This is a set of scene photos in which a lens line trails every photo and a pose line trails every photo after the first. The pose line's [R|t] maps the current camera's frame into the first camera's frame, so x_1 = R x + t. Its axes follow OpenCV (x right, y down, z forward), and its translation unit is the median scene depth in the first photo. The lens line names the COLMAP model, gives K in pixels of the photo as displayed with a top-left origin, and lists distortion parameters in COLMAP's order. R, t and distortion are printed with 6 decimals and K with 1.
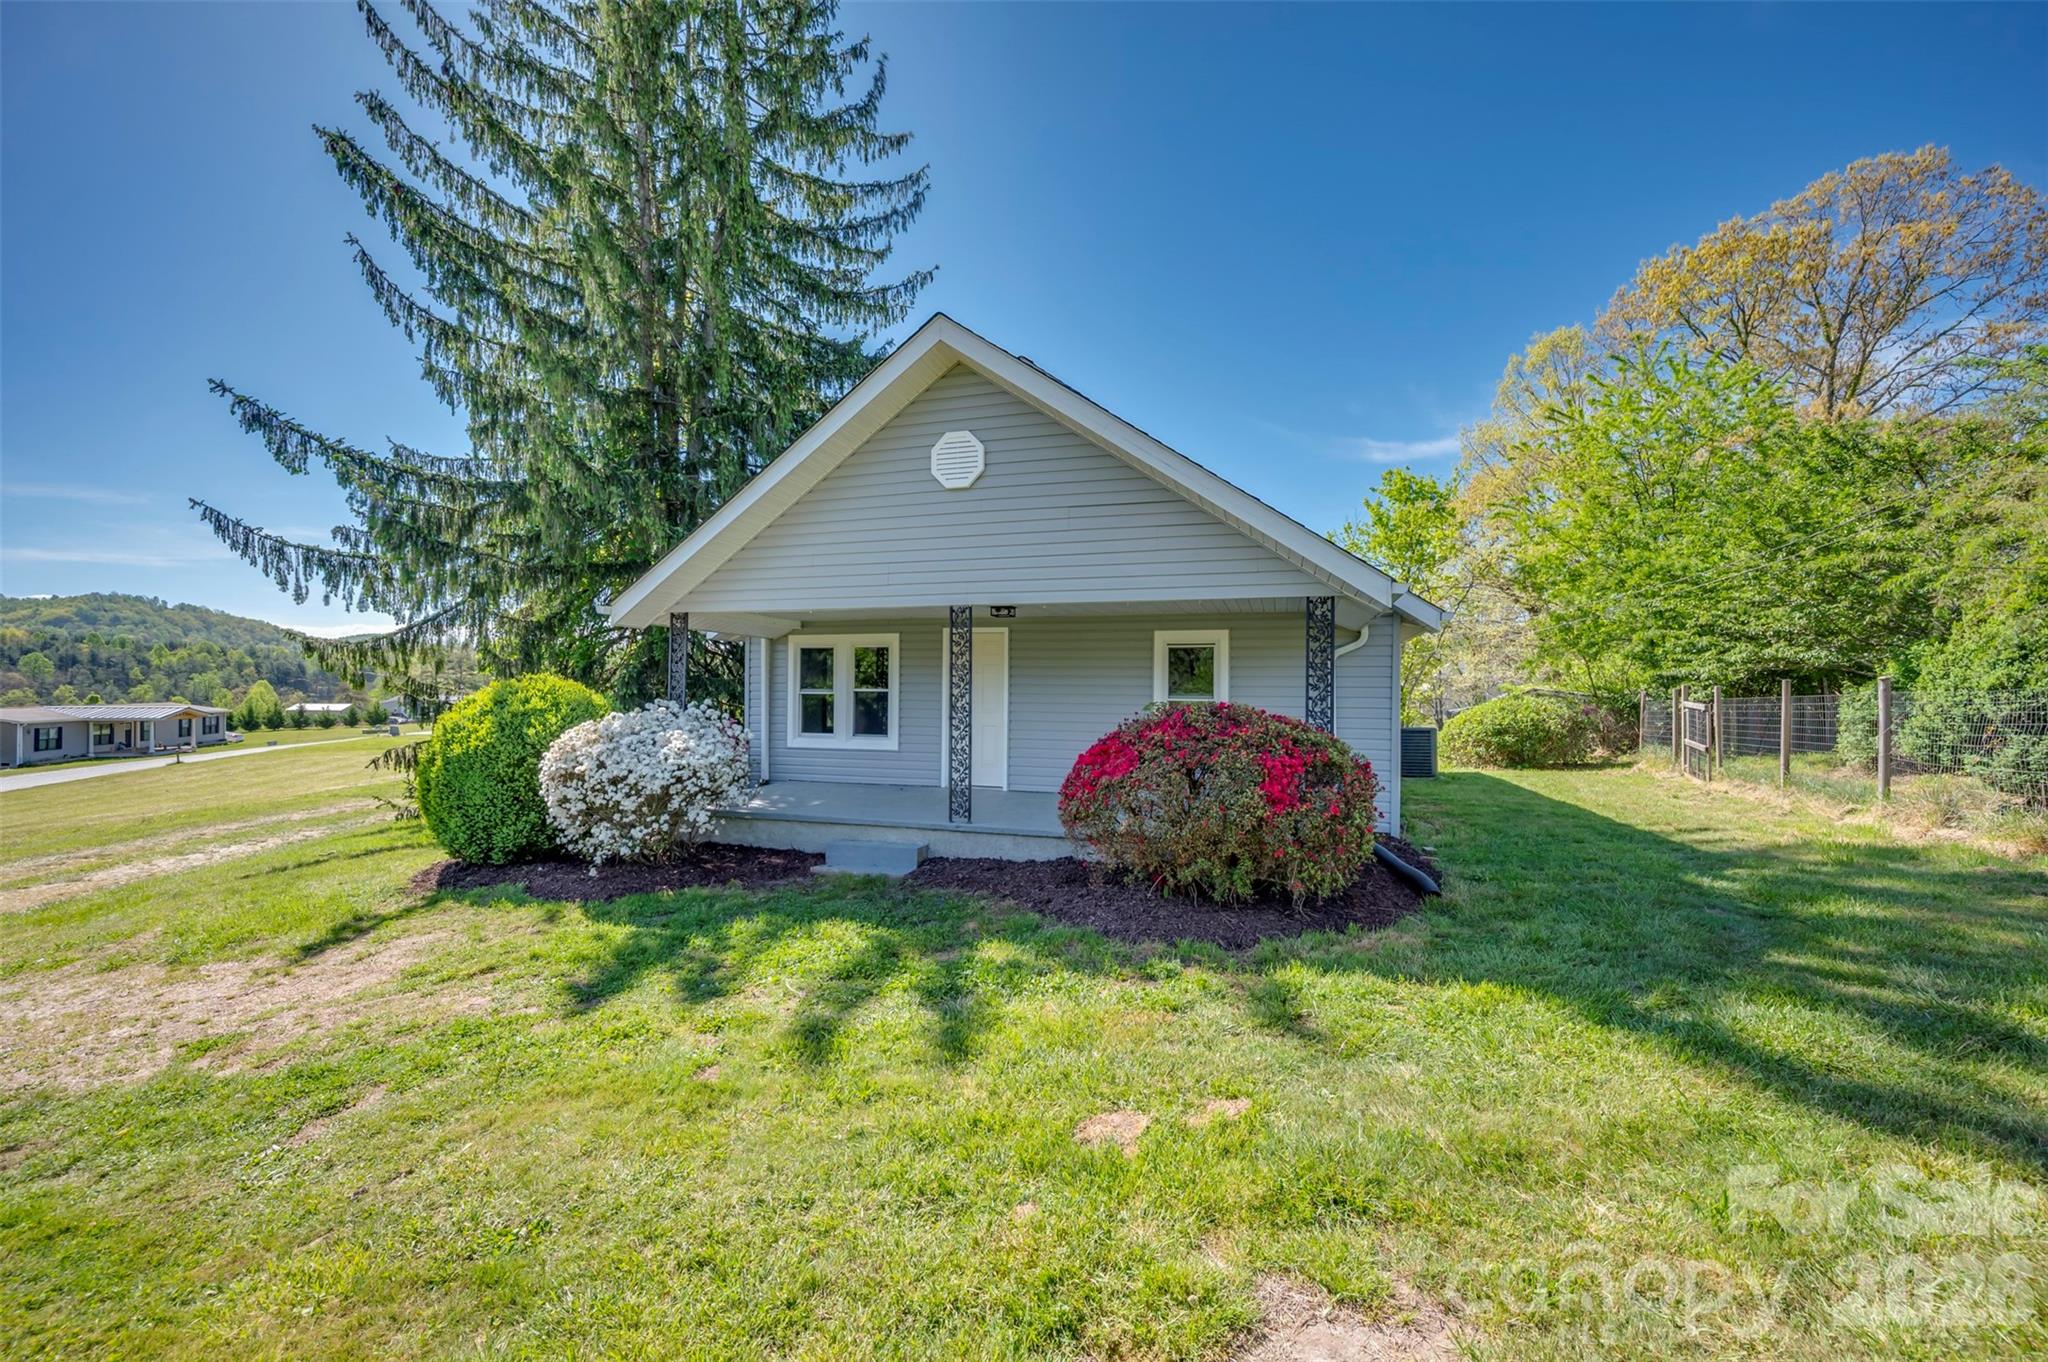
lens RADIAL K [[761.9, 0, 1021.9], [0, 761.9, 683.8], [0, 0, 1]] dist [0.000765, 0.000352]
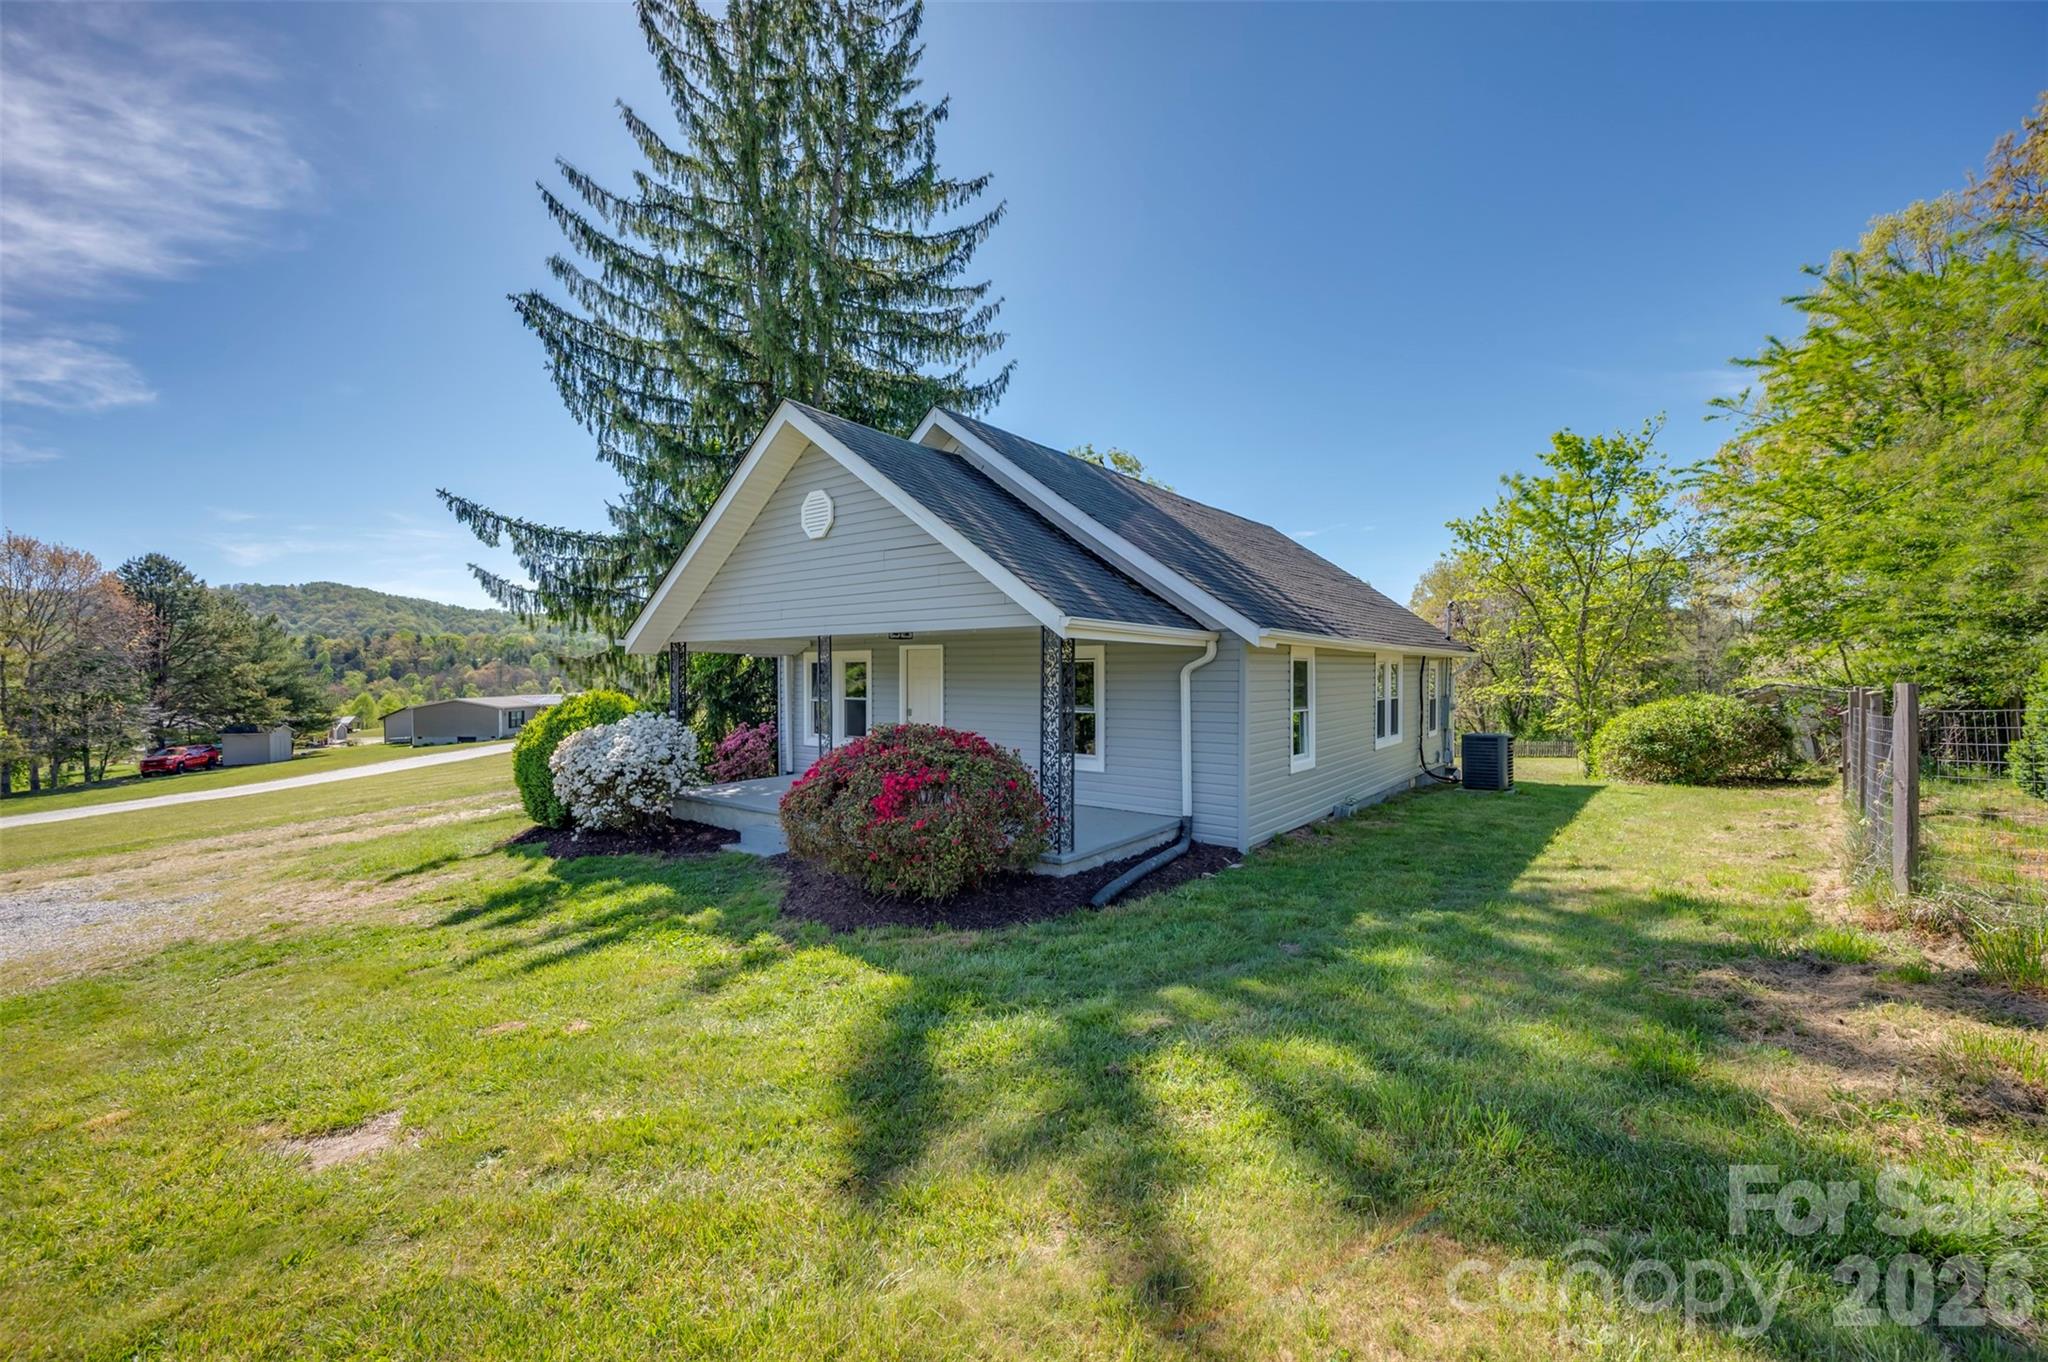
lens RADIAL K [[761.9, 0, 1041.0], [0, 761.9, 679.3], [0, 0, 1]] dist [0.000765, 0.000352]
pose [[0.947322, -0.006221, -0.320223, 0.448505], [0.009795, 0.999906, 0.009552, -0.029733], [0.320134, -0.012186, 0.947294, -0.021146]]
